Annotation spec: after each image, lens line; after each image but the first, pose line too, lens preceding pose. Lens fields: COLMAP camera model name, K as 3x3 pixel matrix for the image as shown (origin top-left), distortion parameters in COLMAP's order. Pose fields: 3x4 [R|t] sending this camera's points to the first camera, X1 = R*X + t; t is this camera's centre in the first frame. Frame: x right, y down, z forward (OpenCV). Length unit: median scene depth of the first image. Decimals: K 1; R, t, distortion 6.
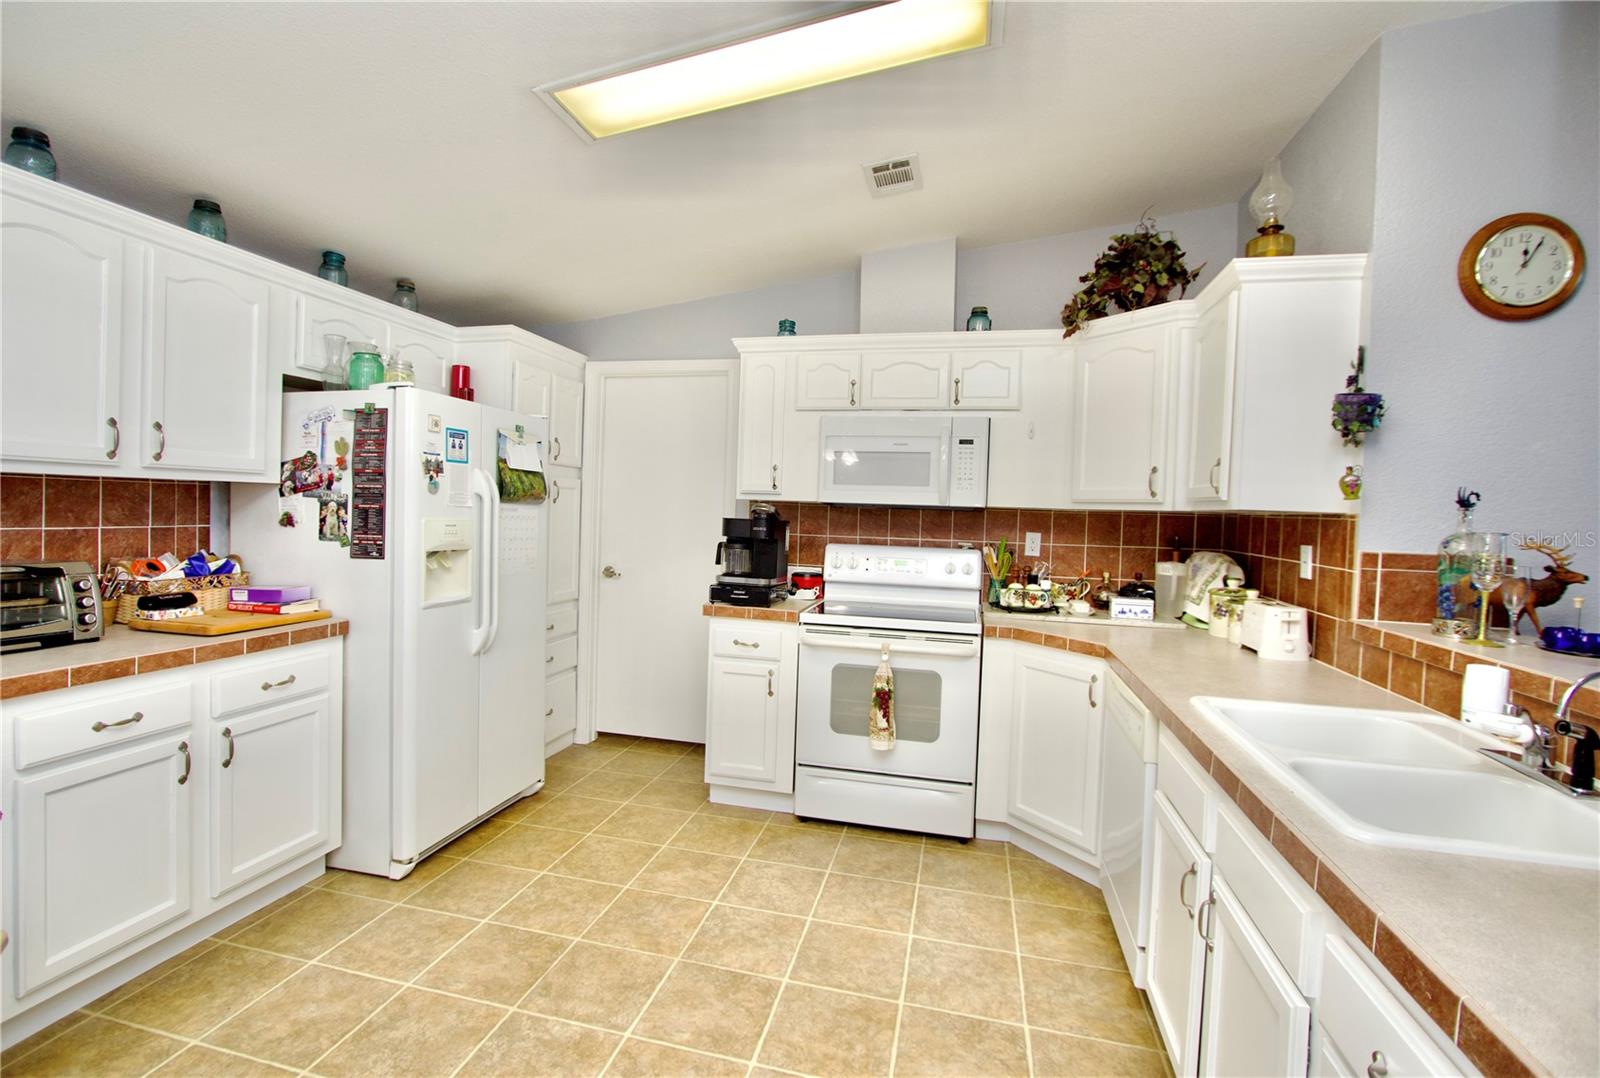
lens RADIAL K [[747.9, 0, 778.4], [0, 747.9, 529.0], [0, 0, 1]] dist [-0.014559, 0.000029]
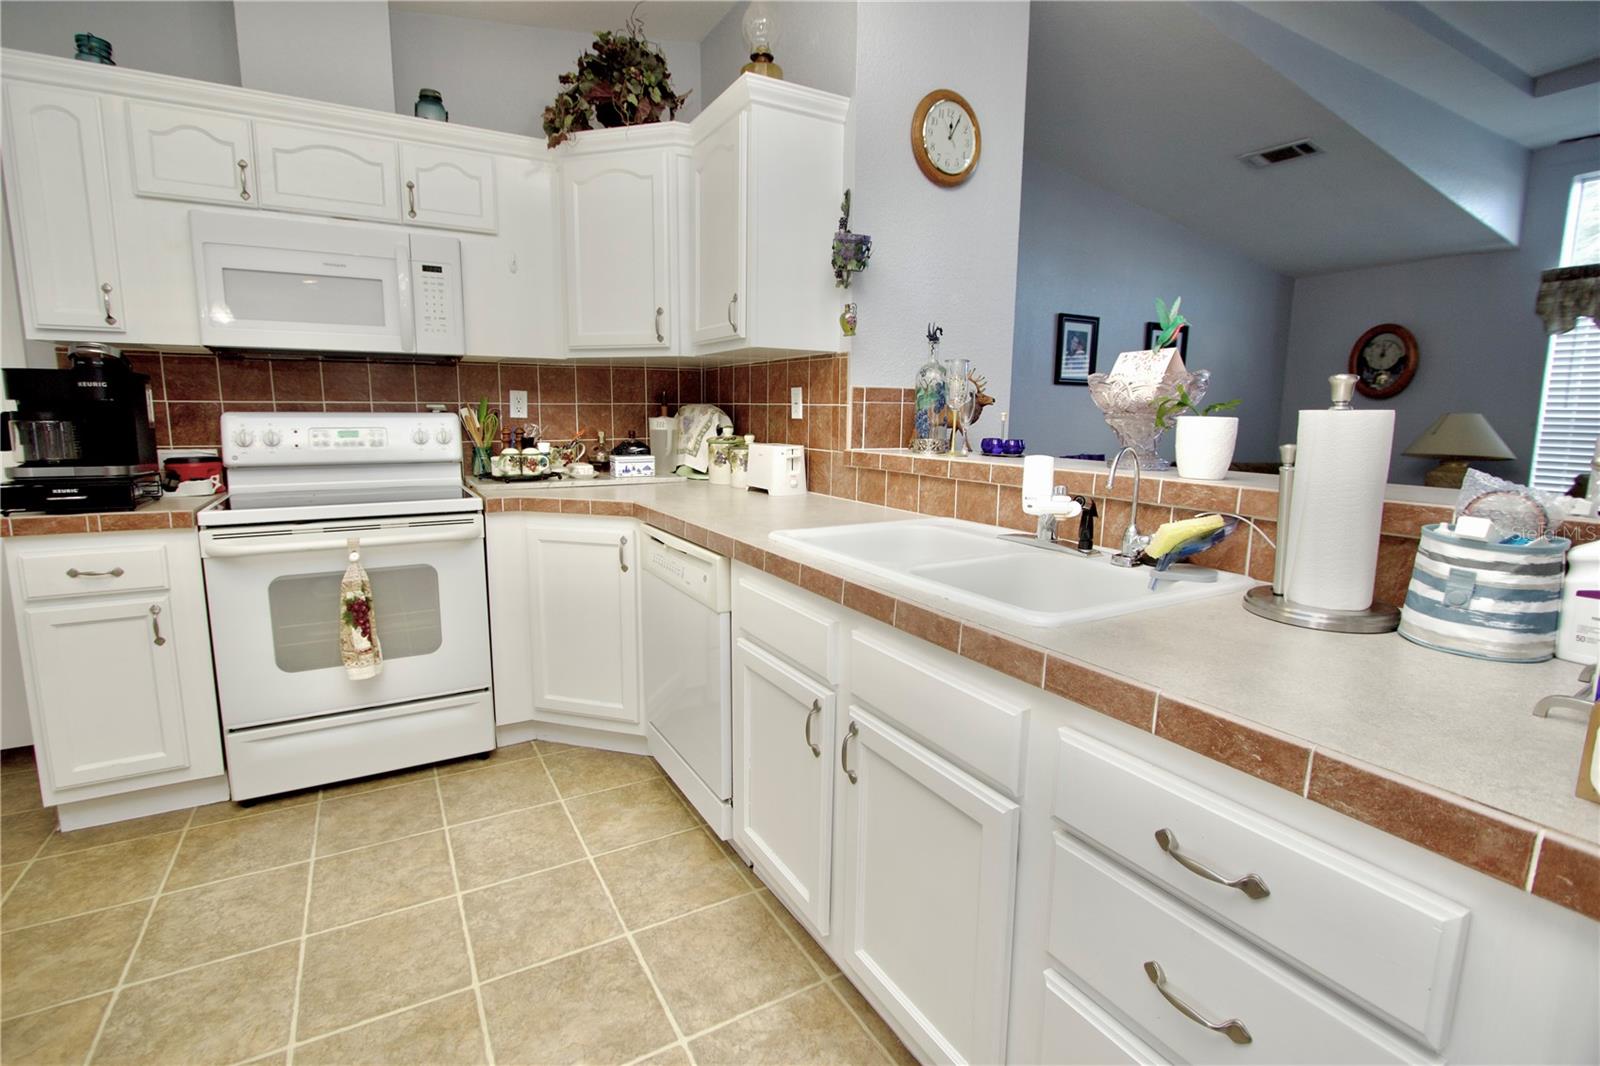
lens RADIAL K [[738.6, 0, 788.9], [0, 738.6, 522.5], [0, 0, 1]] dist [-0.016826, 0.001194]
pose [[0.721054, -0.128674, 0.680826, -0.036682], [0.033247, 0.987898, 0.151498, 0.043510], [-0.692081, -0.086603, 0.716606, 0.190225]]
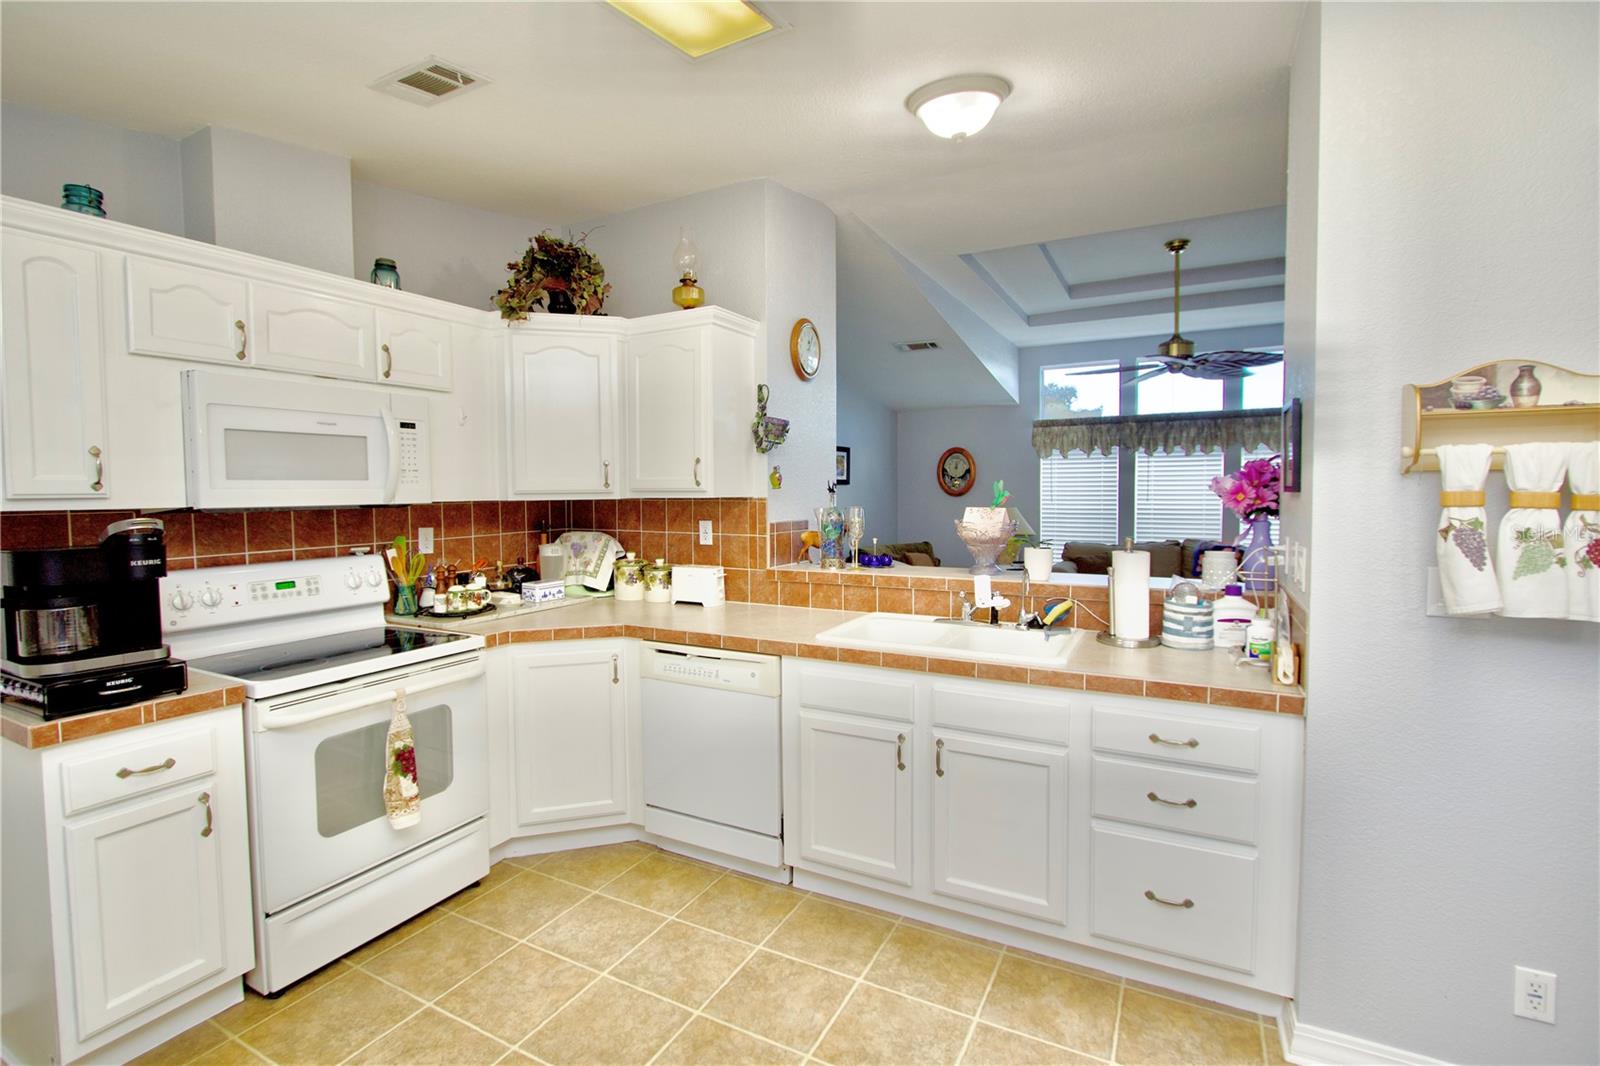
lens RADIAL K [[738.6, 0, 788.9], [0, 738.6, 522.5], [0, 0, 1]] dist [-0.016826, 0.001194]
pose [[0.241270, -0.077663, 0.967345, -0.476312], [0.041760, 0.996700, 0.069604, -0.052315], [-0.969559, 0.023603, 0.243717, 0.427211]]
